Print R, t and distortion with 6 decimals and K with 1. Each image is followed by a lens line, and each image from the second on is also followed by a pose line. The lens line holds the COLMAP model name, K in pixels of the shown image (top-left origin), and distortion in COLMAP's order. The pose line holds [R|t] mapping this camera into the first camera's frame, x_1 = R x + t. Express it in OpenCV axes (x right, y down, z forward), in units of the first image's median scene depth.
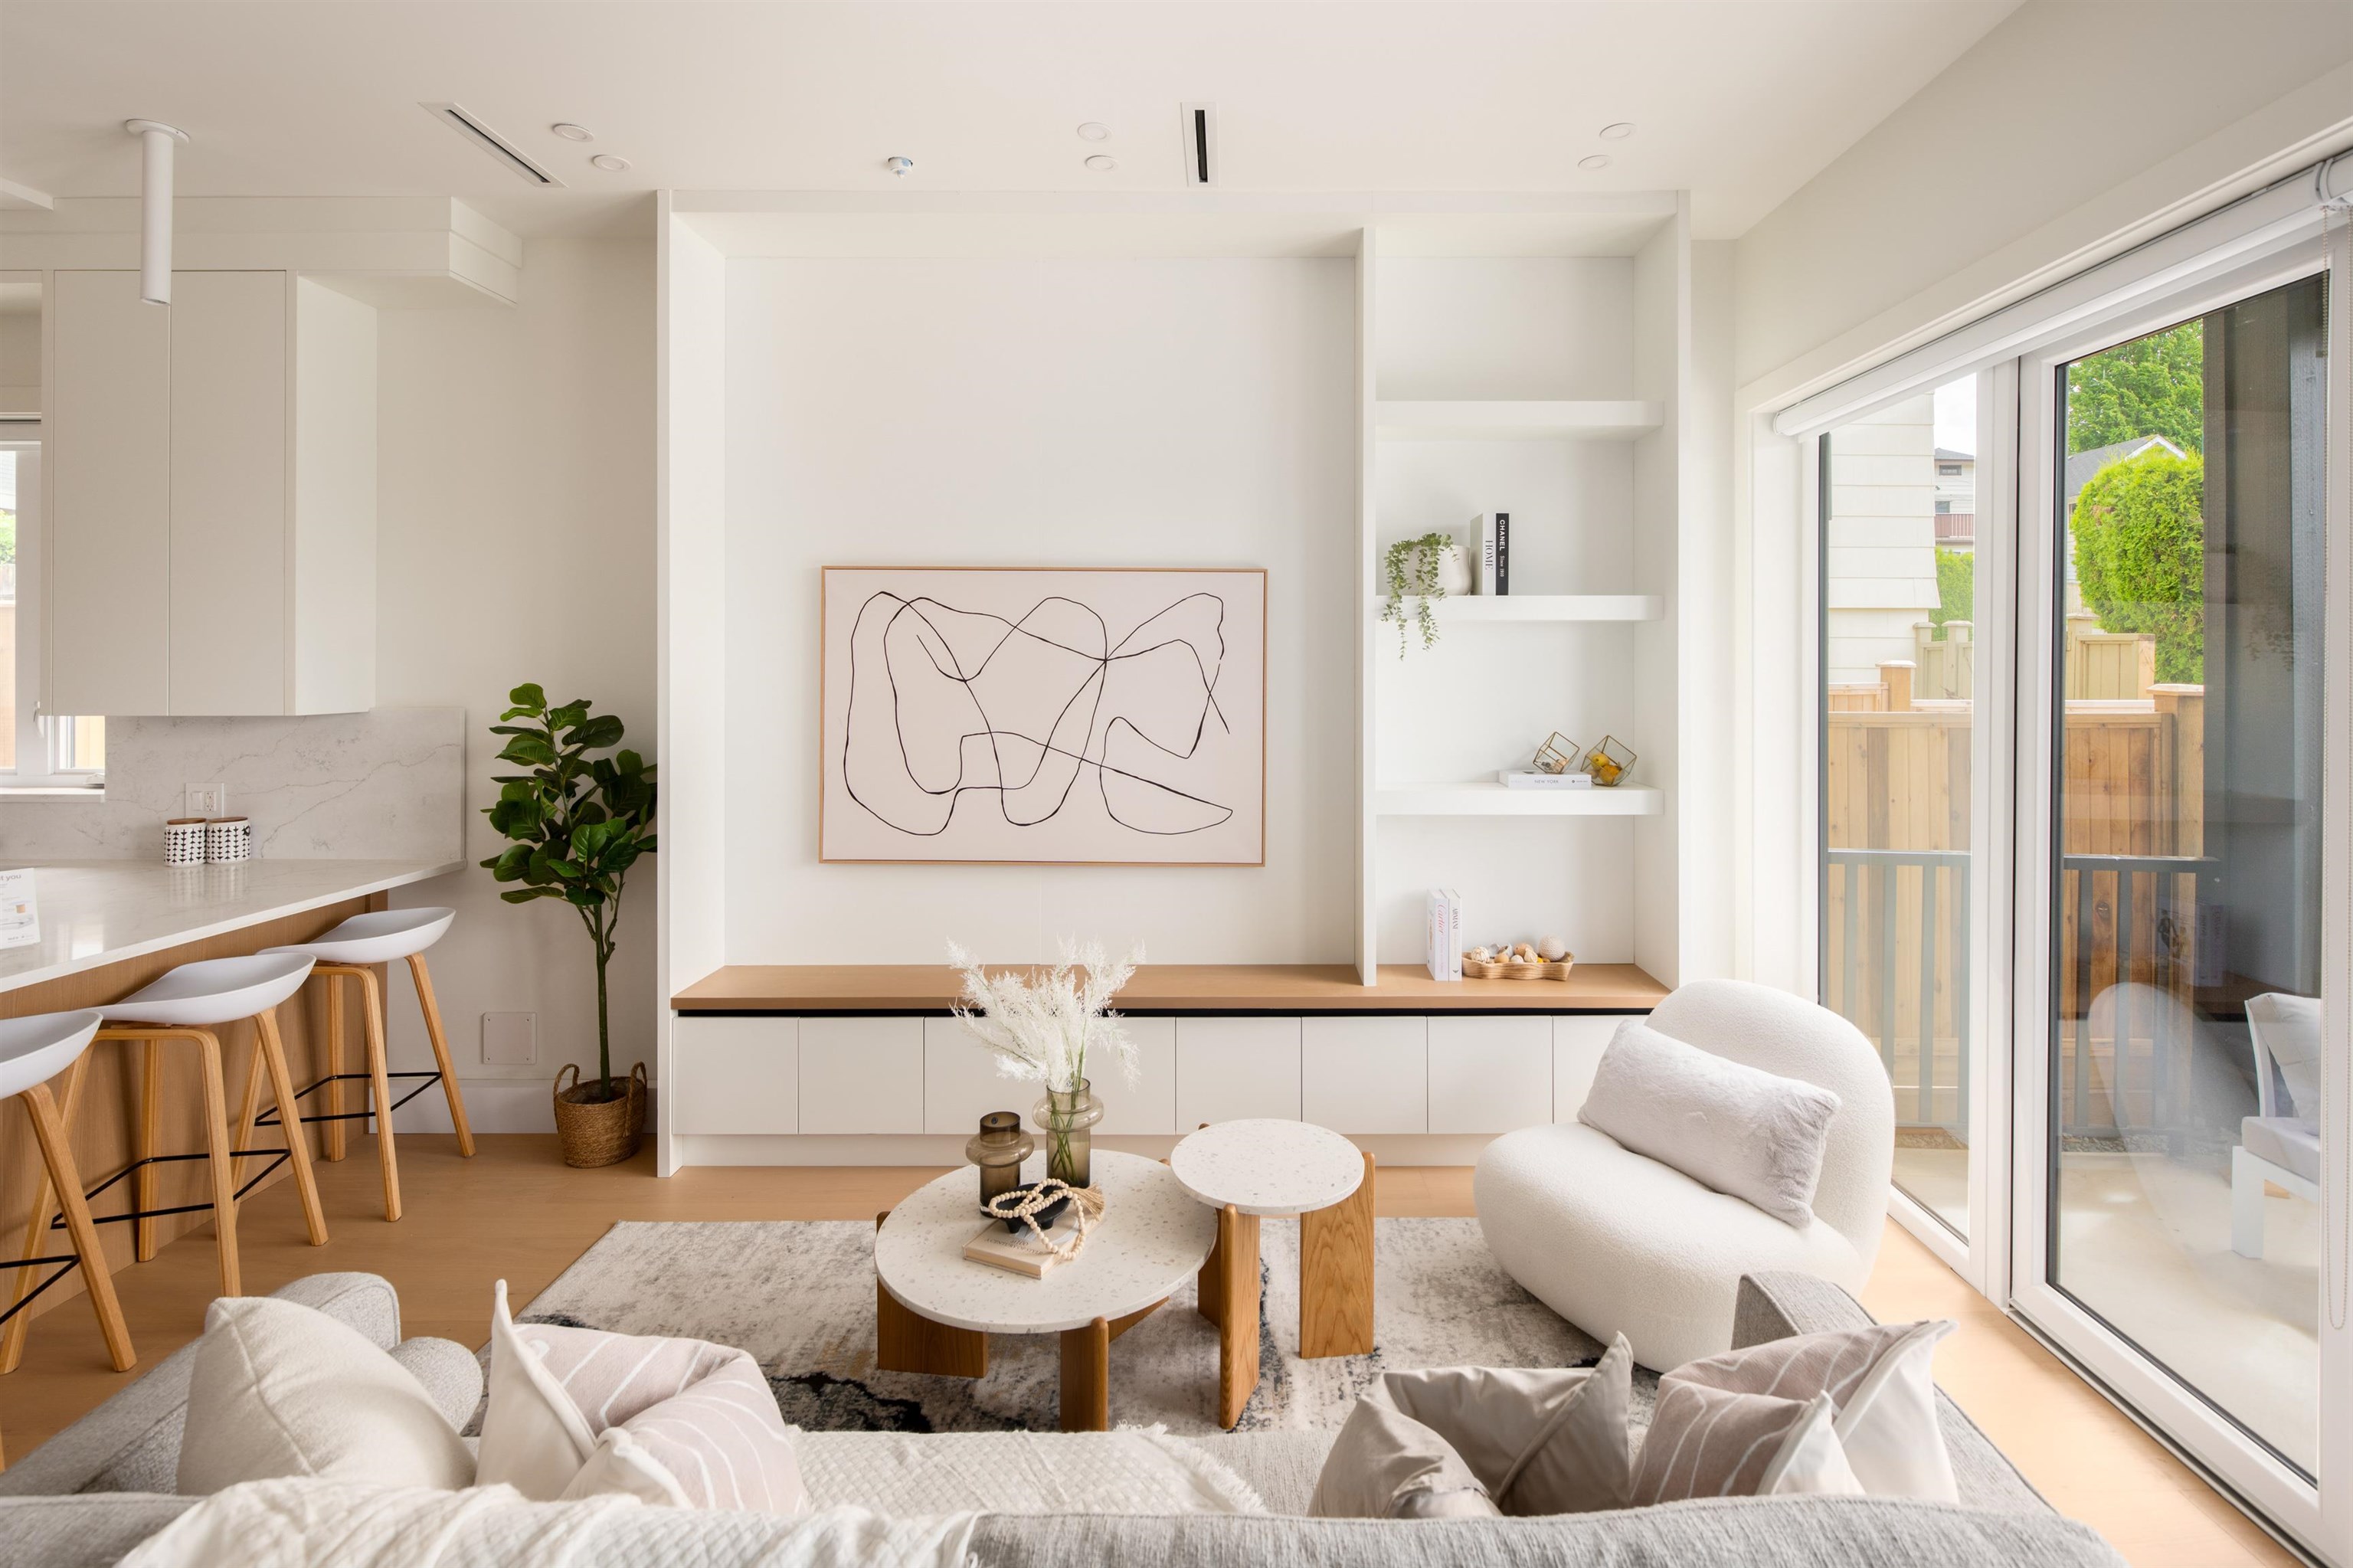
lens RADIAL K [[1084.9, 0, 1225.3], [0, 1084.9, 665.8], [0, 0, 1]] dist [0.000633, 0.000018]
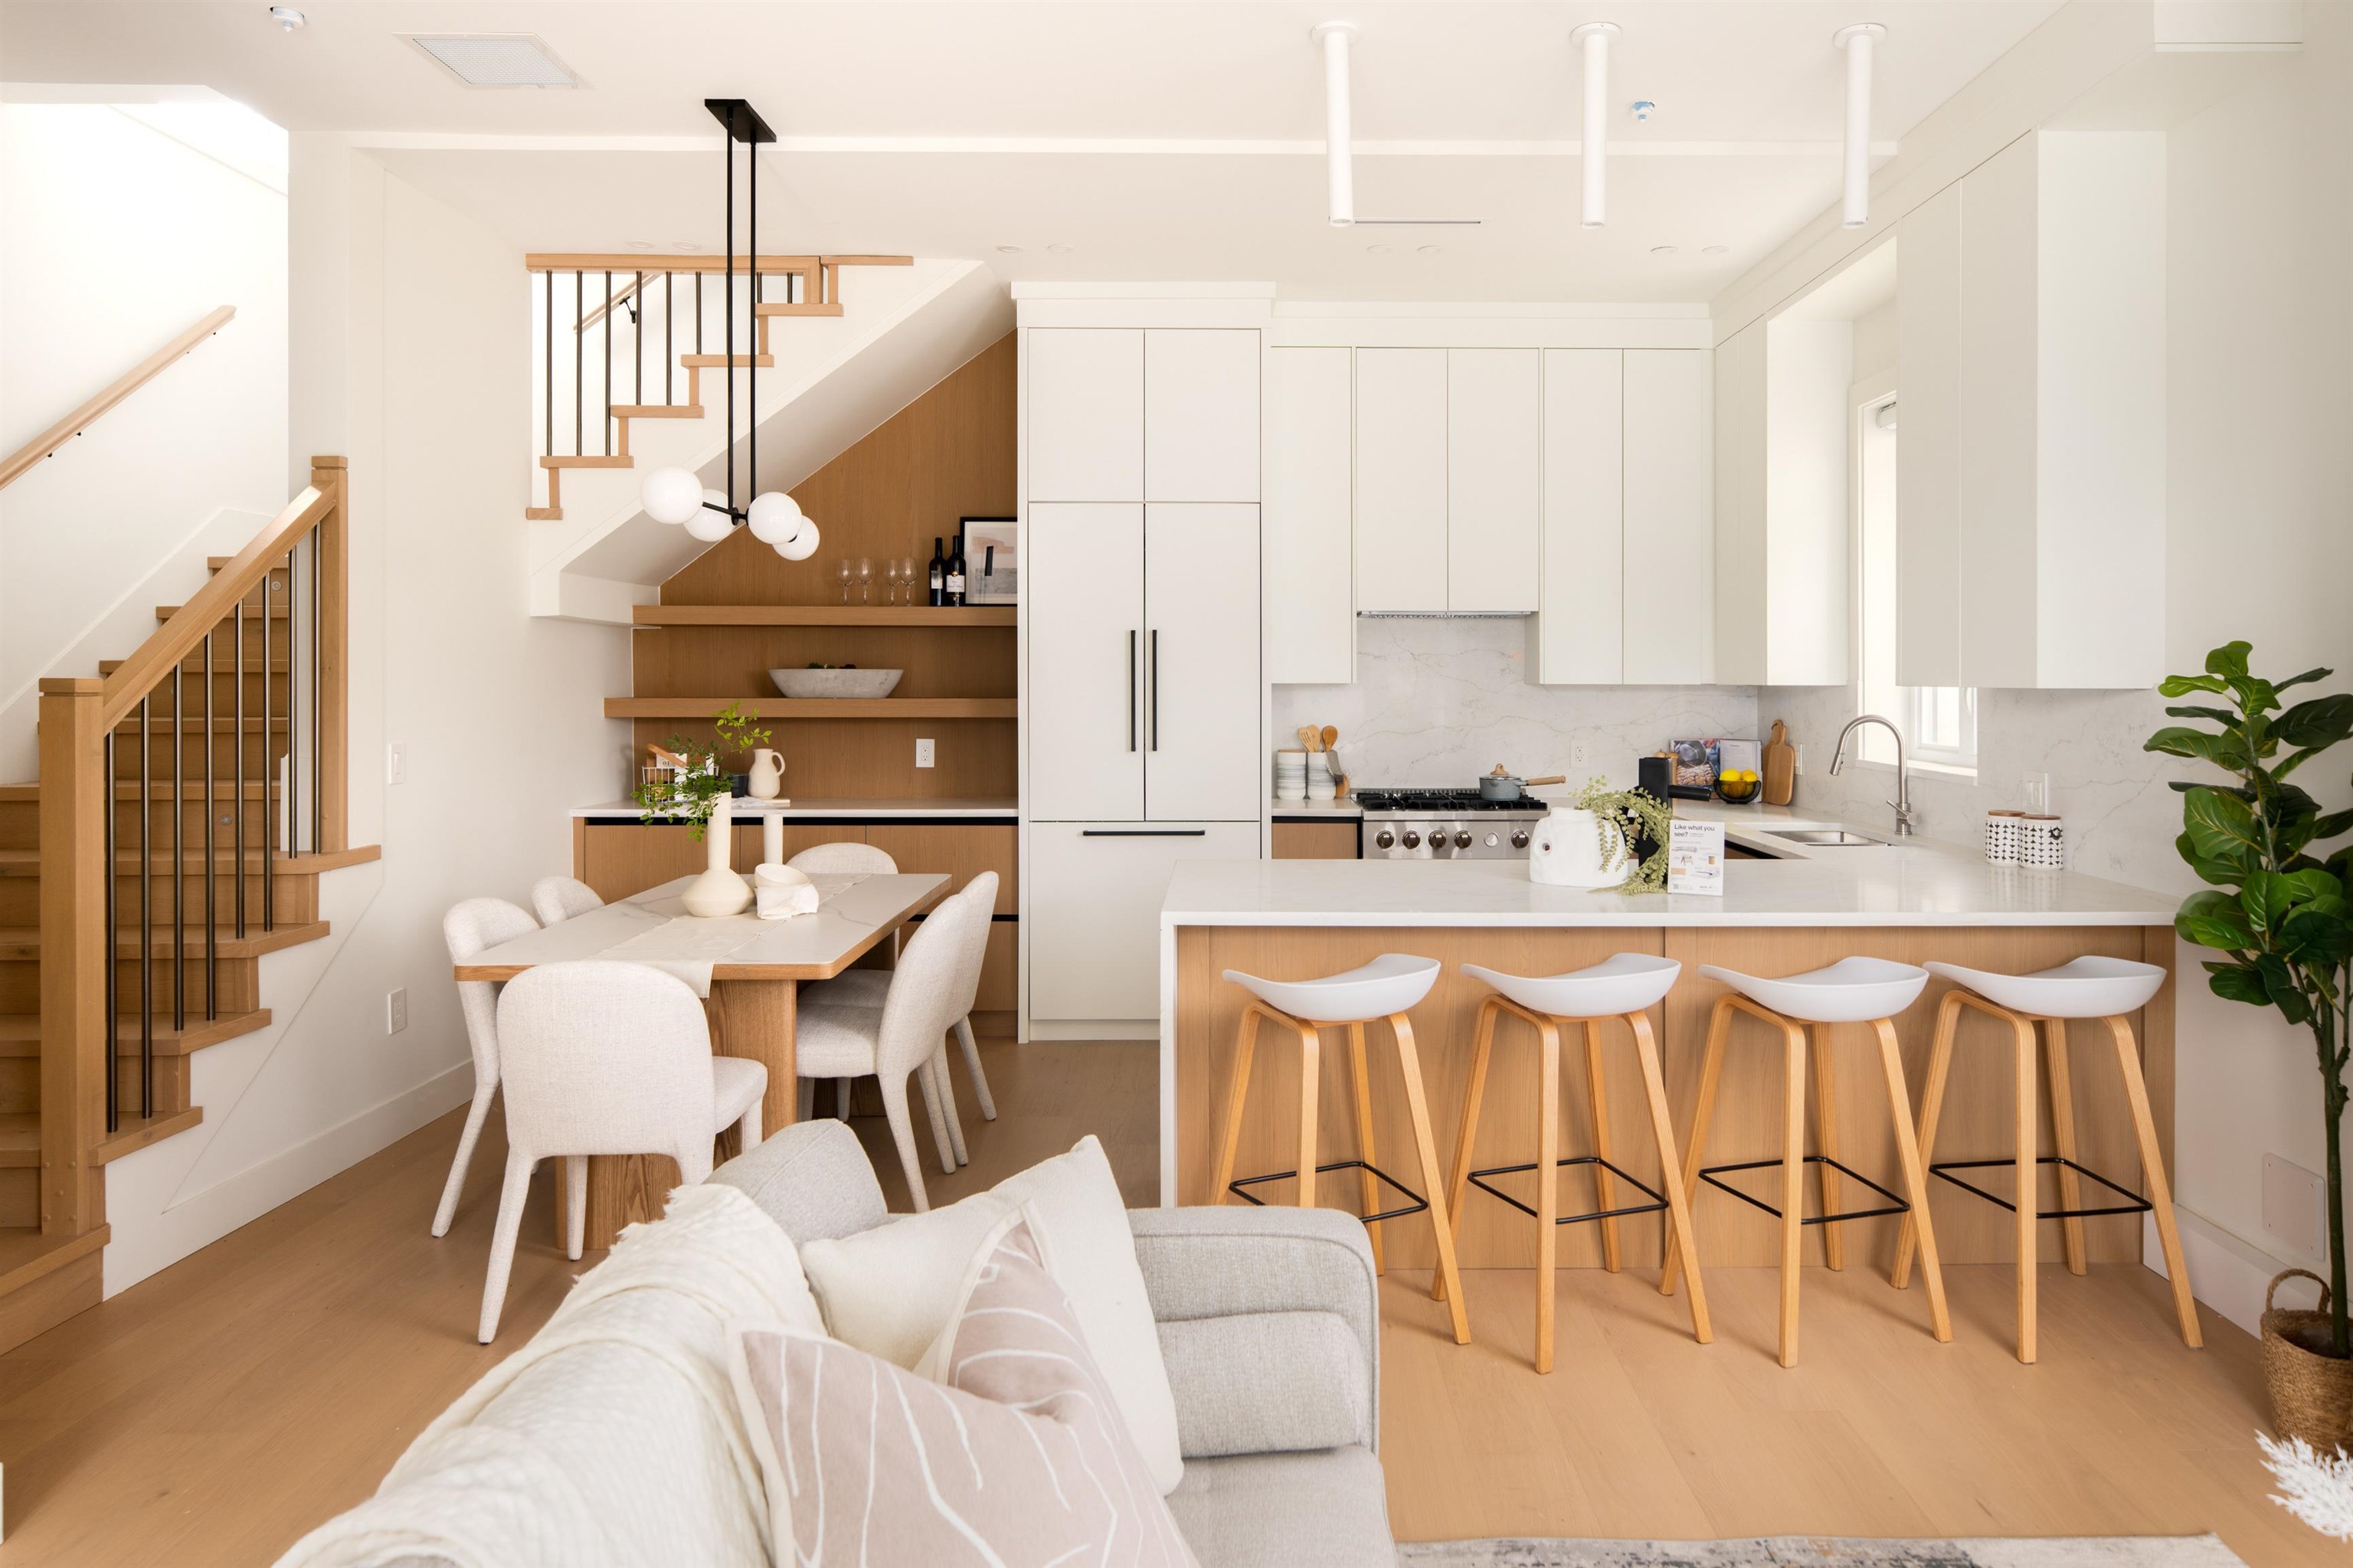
lens RADIAL K [[1503.6, 0, 1261.6], [0, 1503.6, 692.1], [0, 0, 1]] dist [0.004571, 0.000145]
pose [[0.015184, 0.011789, -0.999815, 0.229718], [-0.002348, 0.999928, 0.011755, 0.036705], [0.999882, 0.002170, 0.015211, 0.414152]]
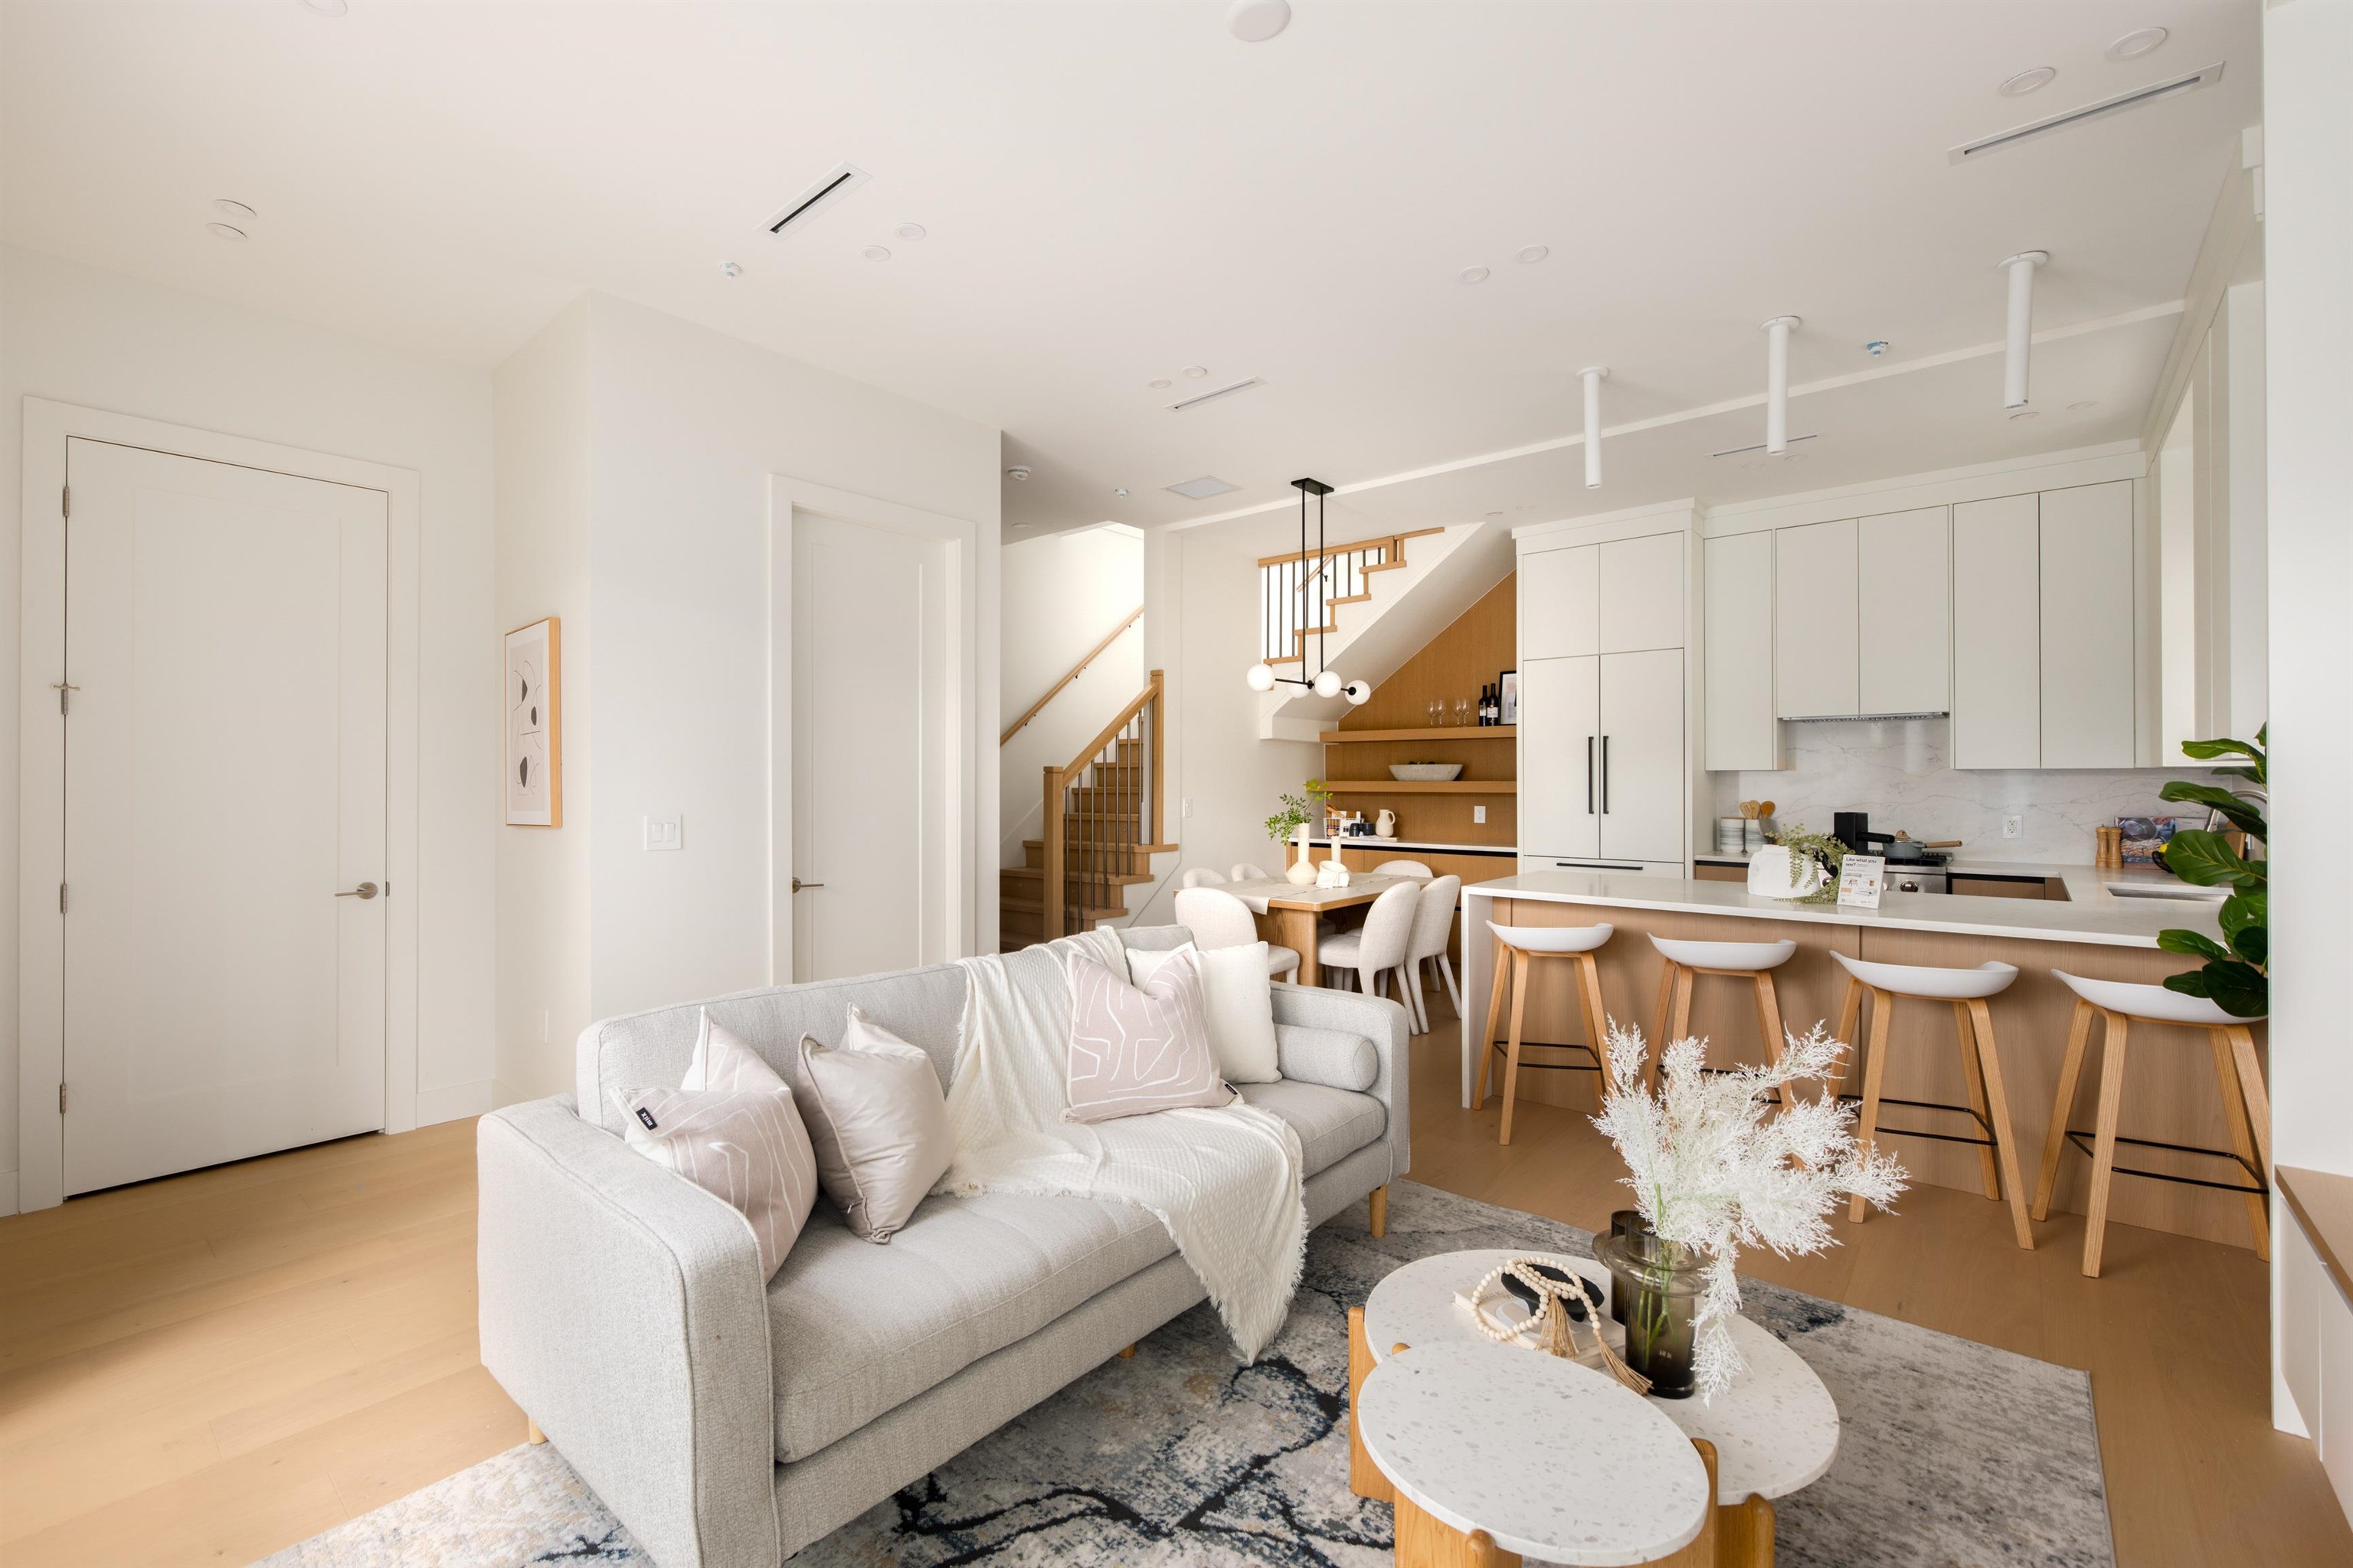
lens RADIAL K [[1005.0, 0, 1093.7], [0, 1005.0, 778.4], [0, 0, 1]] dist [0.000550, -0.000092]
pose [[-0.677394, -0.000865, -0.735620, 0.438417], [-0.000046, 0.999999, -0.001134, 0.063687], [0.735620, -0.000735, -0.677394, 0.858743]]
